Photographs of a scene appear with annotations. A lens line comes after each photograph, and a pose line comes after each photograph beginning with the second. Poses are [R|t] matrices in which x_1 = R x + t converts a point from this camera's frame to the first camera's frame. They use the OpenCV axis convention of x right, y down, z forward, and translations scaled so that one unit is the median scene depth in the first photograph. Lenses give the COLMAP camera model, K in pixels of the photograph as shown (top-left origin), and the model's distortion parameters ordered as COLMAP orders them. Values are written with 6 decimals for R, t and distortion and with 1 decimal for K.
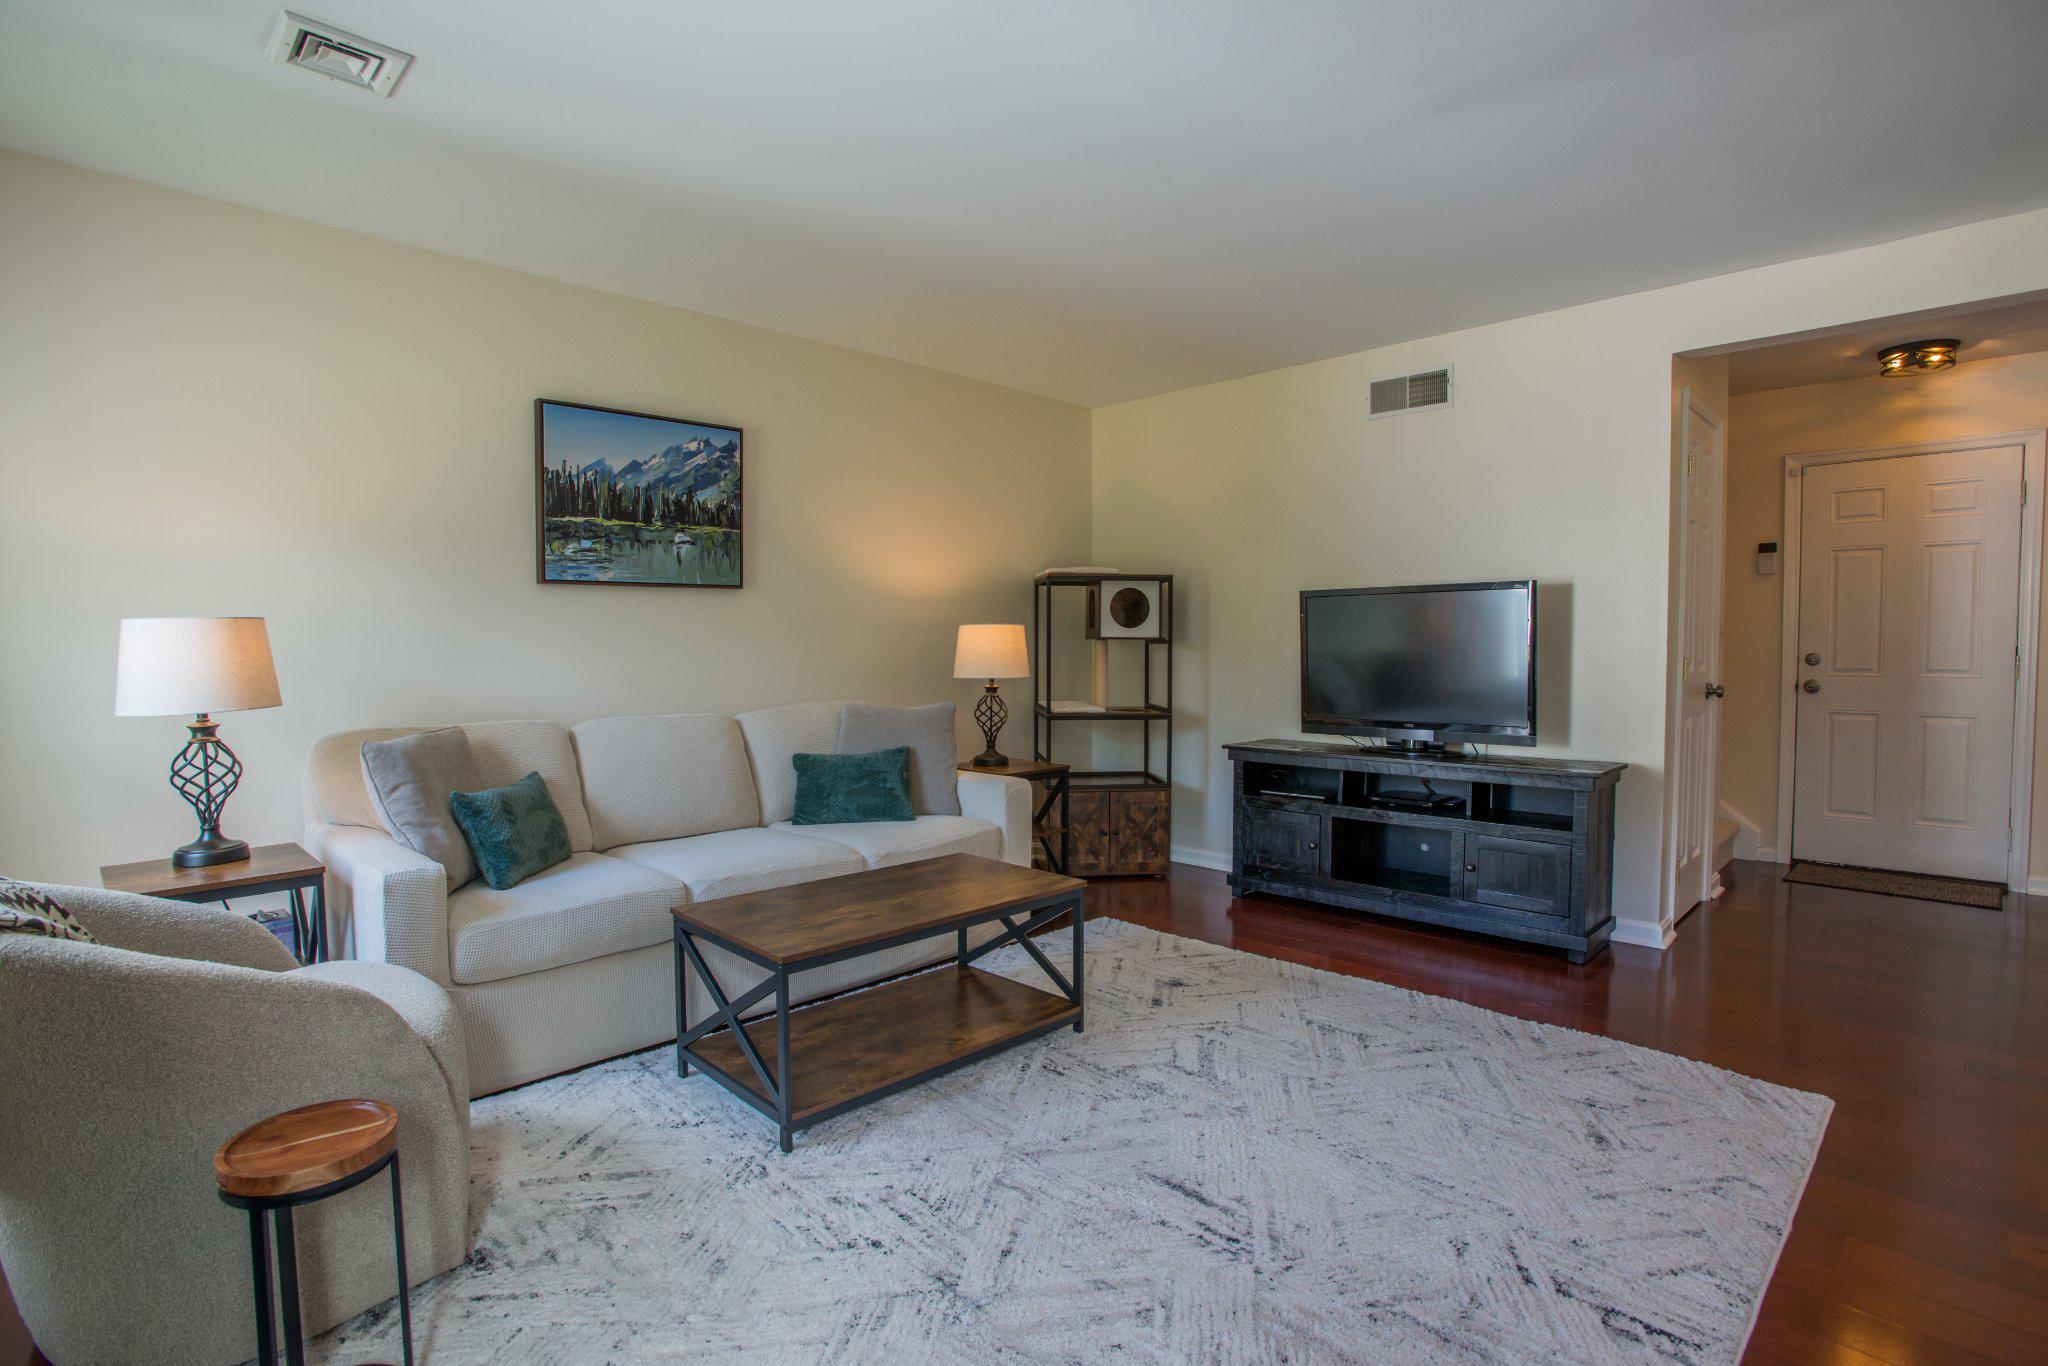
lens RADIAL K [[984.8, 0, 1010.2], [0, 984.8, 684.8], [0, 0, 1]] dist [-0.059394, 0.016196]
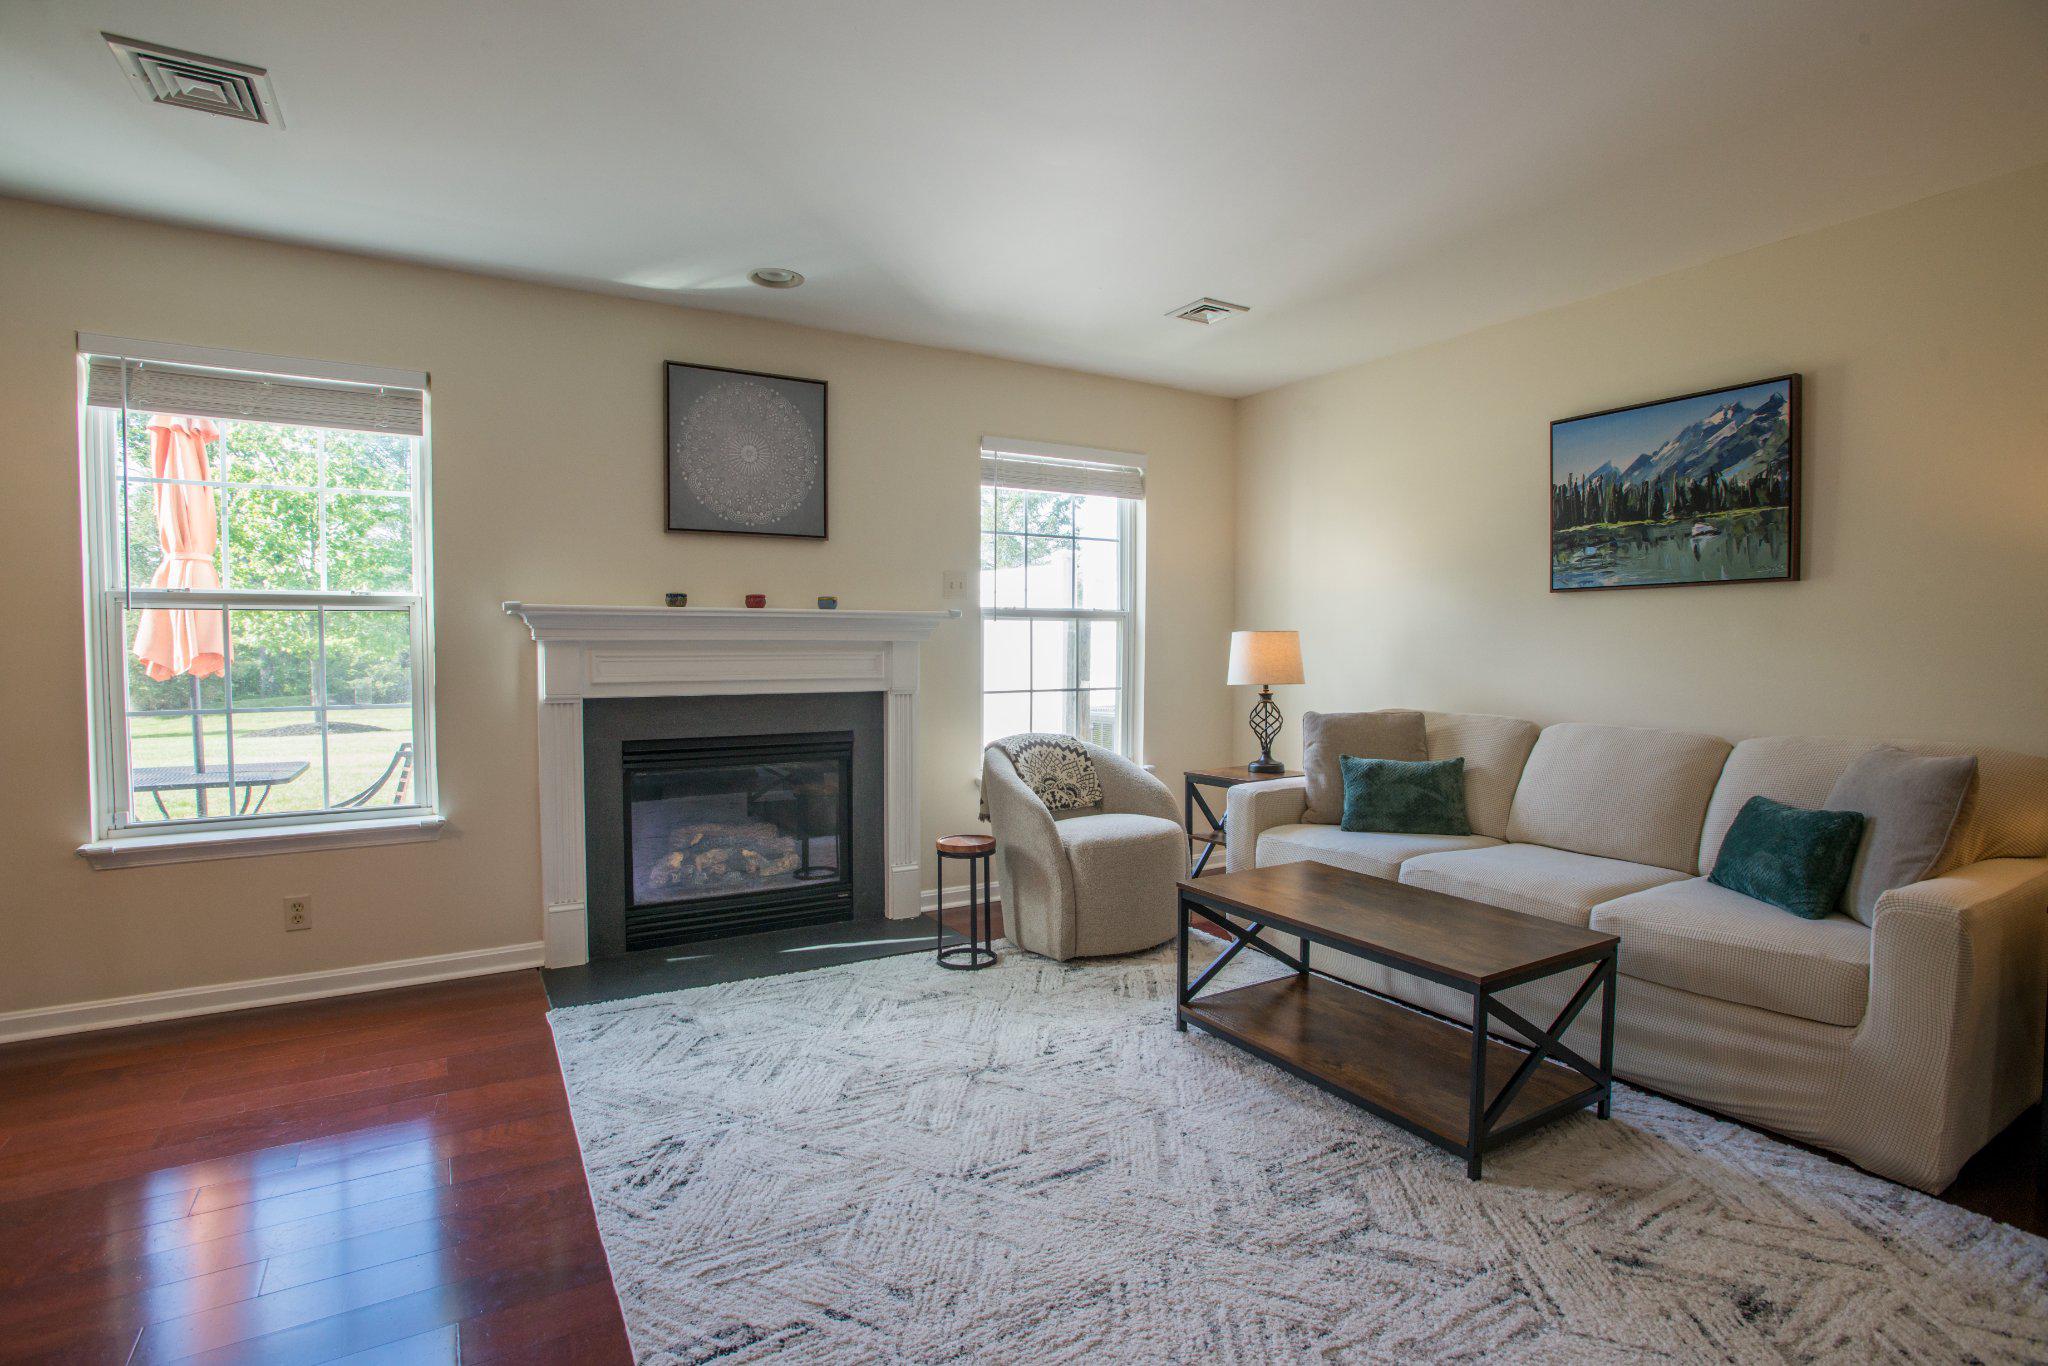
lens RADIAL K [[984.8, 0, 1026.0], [0, 984.8, 682.9], [0, 0, 1]] dist [-0.059394, 0.016196]
pose [[-0.229038, 0.041219, -0.972544, 0.678242], [-0.041932, 0.997758, 0.052163, -0.034974], [0.972514, 0.052728, -0.226796, 0.659381]]
